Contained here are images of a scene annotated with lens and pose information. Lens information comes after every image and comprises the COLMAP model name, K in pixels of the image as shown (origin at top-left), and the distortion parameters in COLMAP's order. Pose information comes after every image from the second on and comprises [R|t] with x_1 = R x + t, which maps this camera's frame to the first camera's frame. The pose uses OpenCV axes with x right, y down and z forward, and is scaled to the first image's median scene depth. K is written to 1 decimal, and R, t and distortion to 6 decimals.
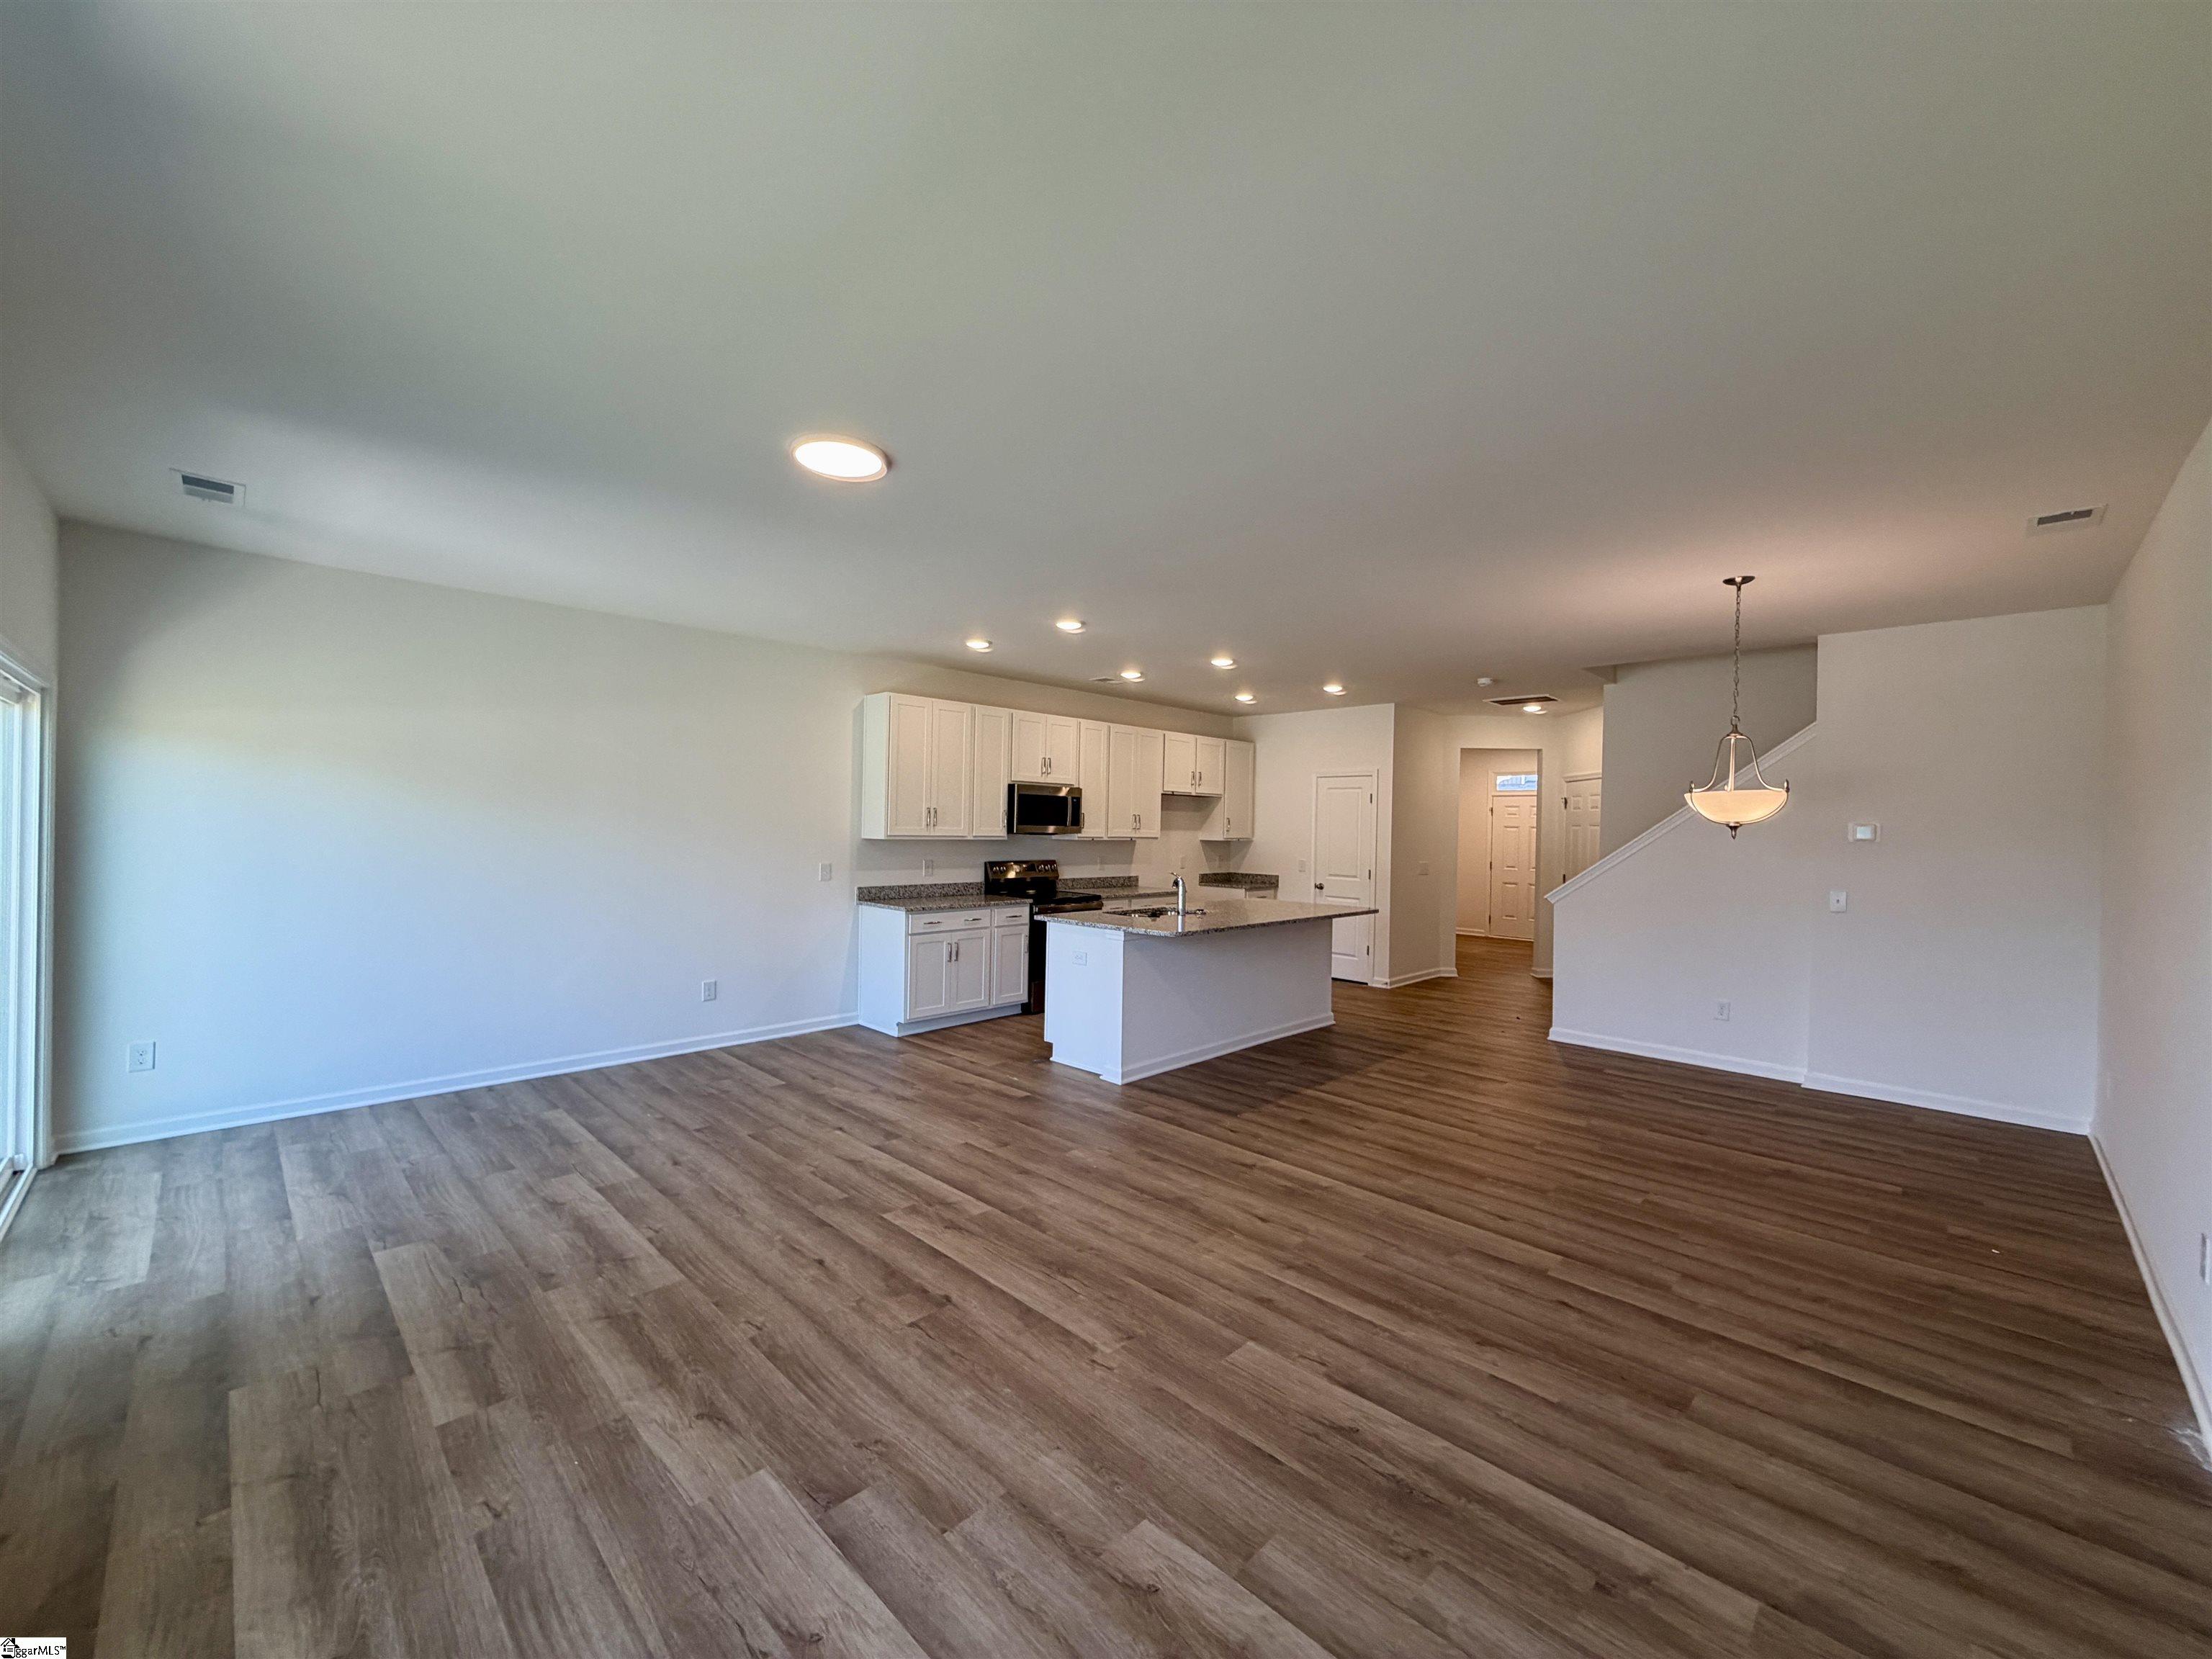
lens RADIAL K [[884.8, 0, 1100.1], [0, 884.8, 833.0], [0, 0, 1]] dist [0.000556, -0.000451]
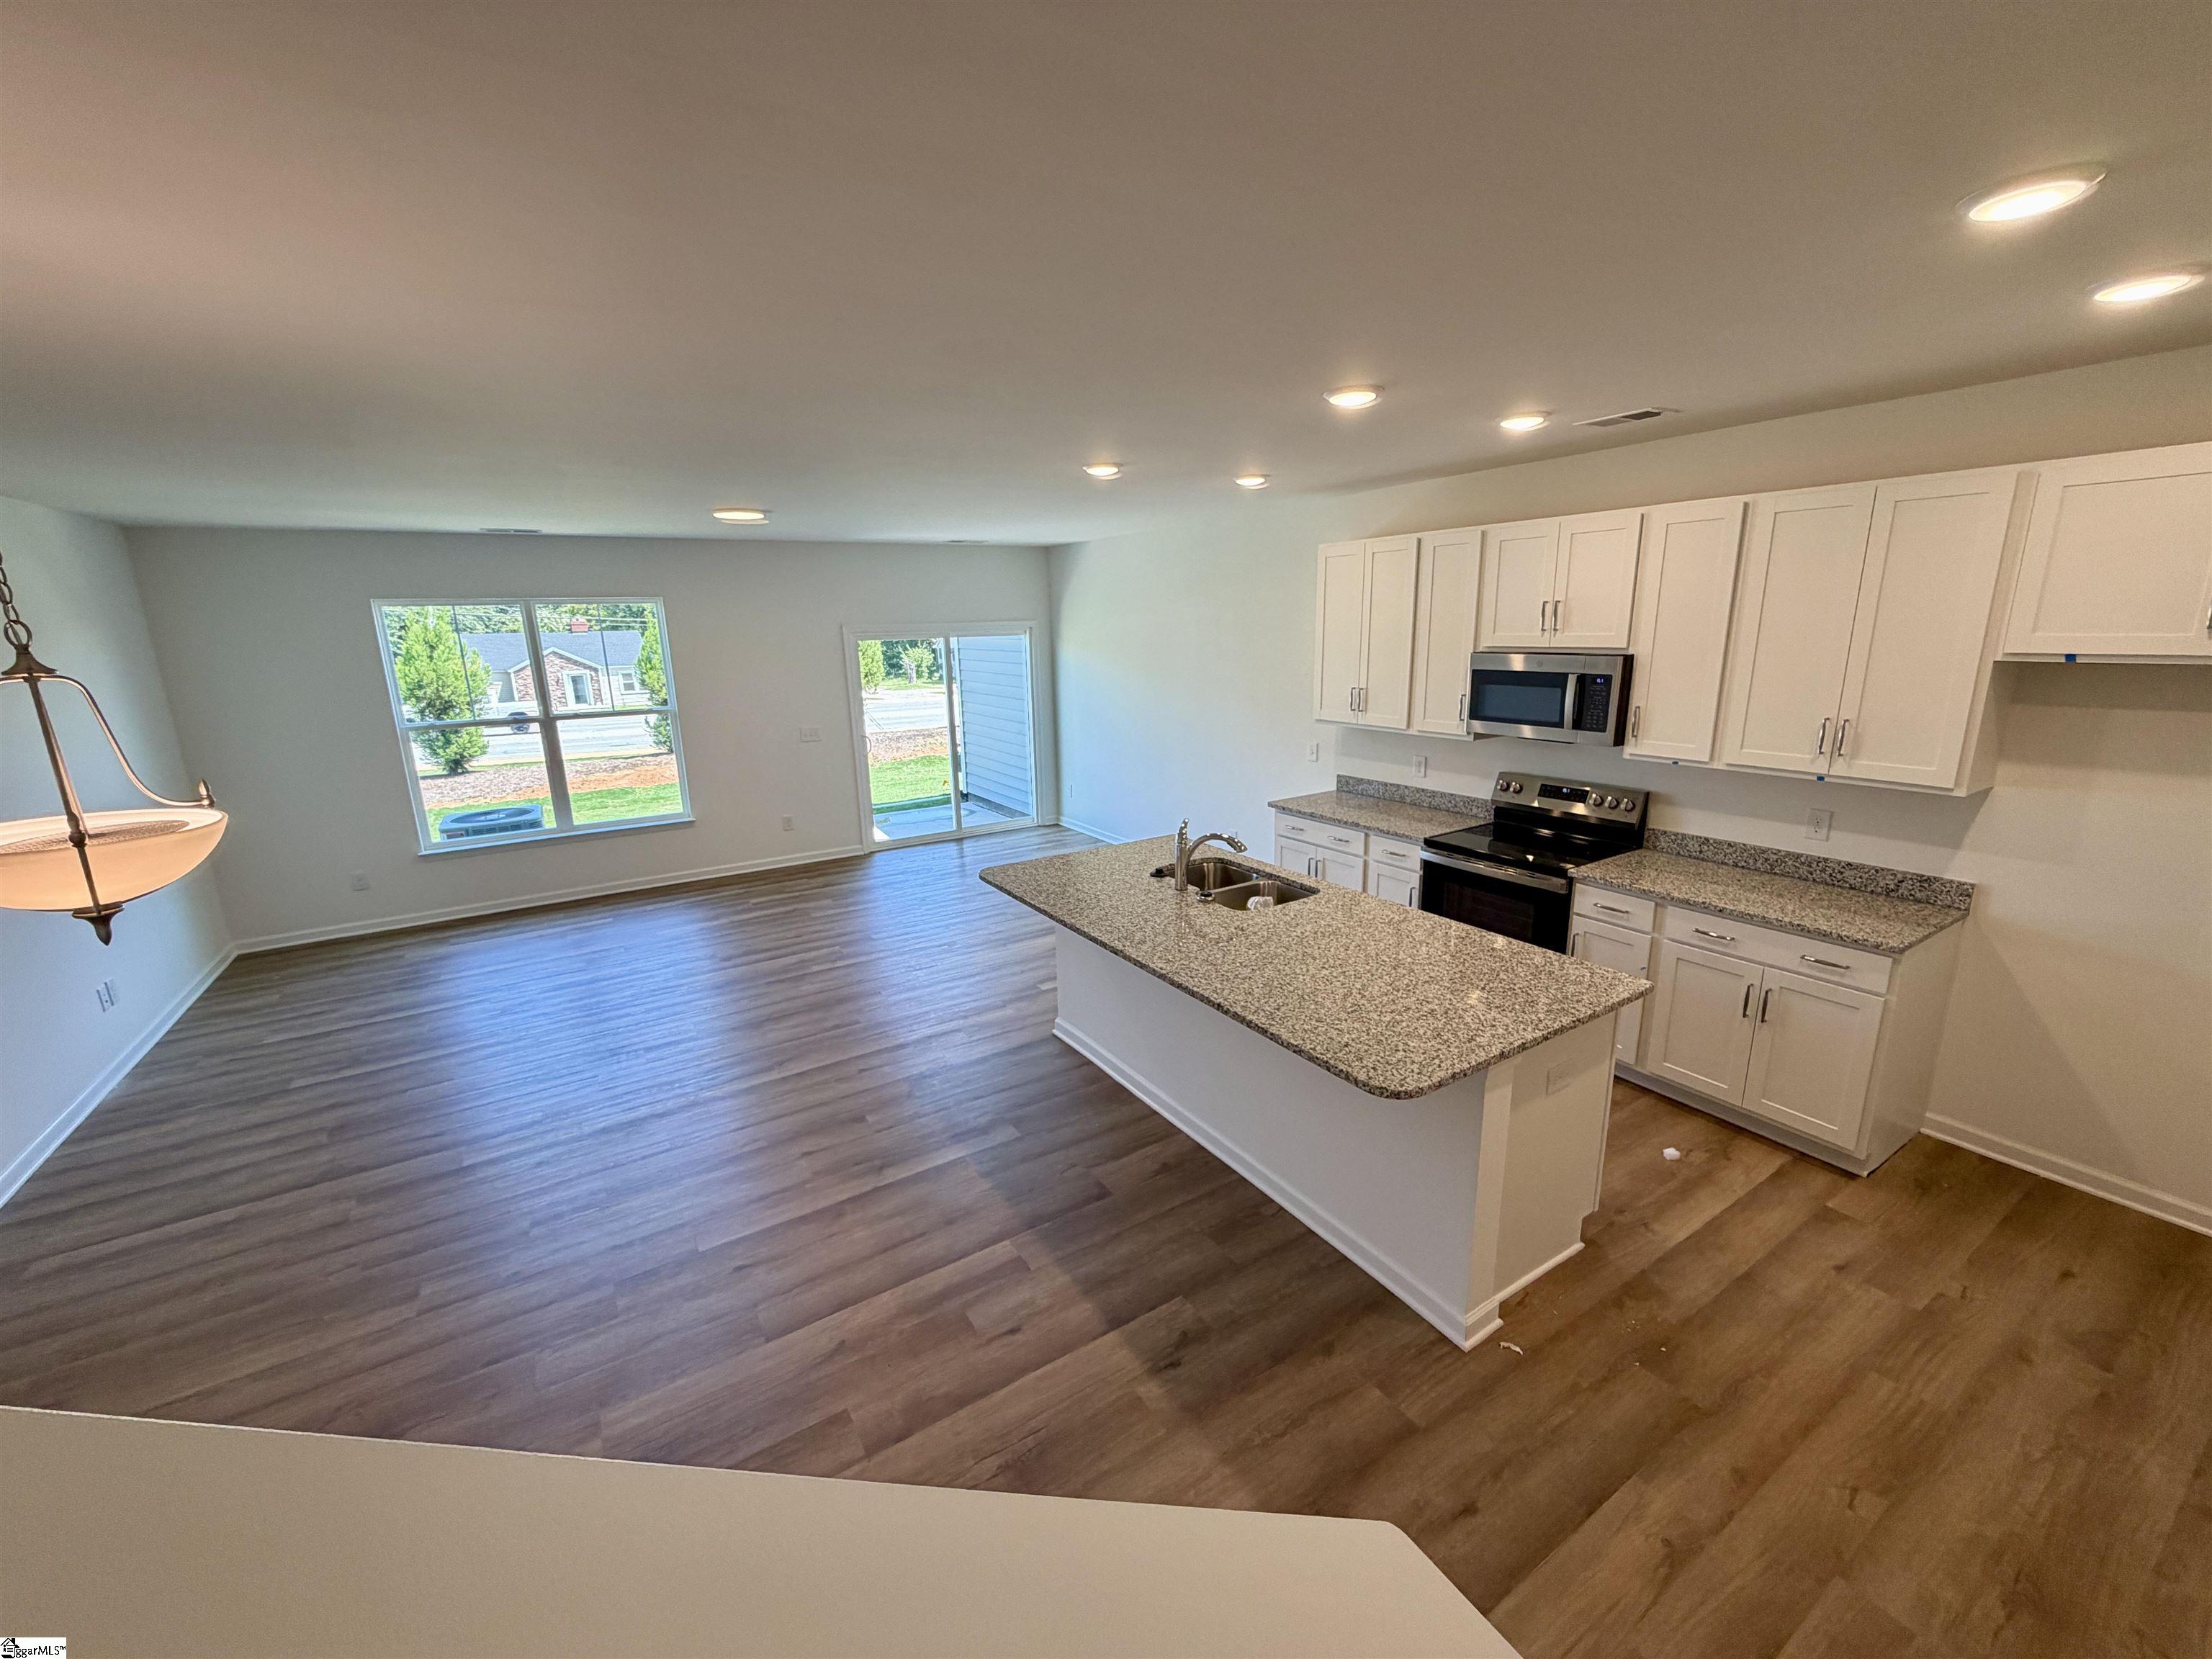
lens RADIAL K [[884.8, 0, 1100.5], [0, 884.8, 830.5], [0, 0, 1]] dist [0.000556, -0.000451]
pose [[-0.228412, 0.213560, -0.949853, 0.750750], [0.013991, 0.976264, 0.216133, -0.092744], [0.973464, 0.036078, -0.225978, 1.159010]]
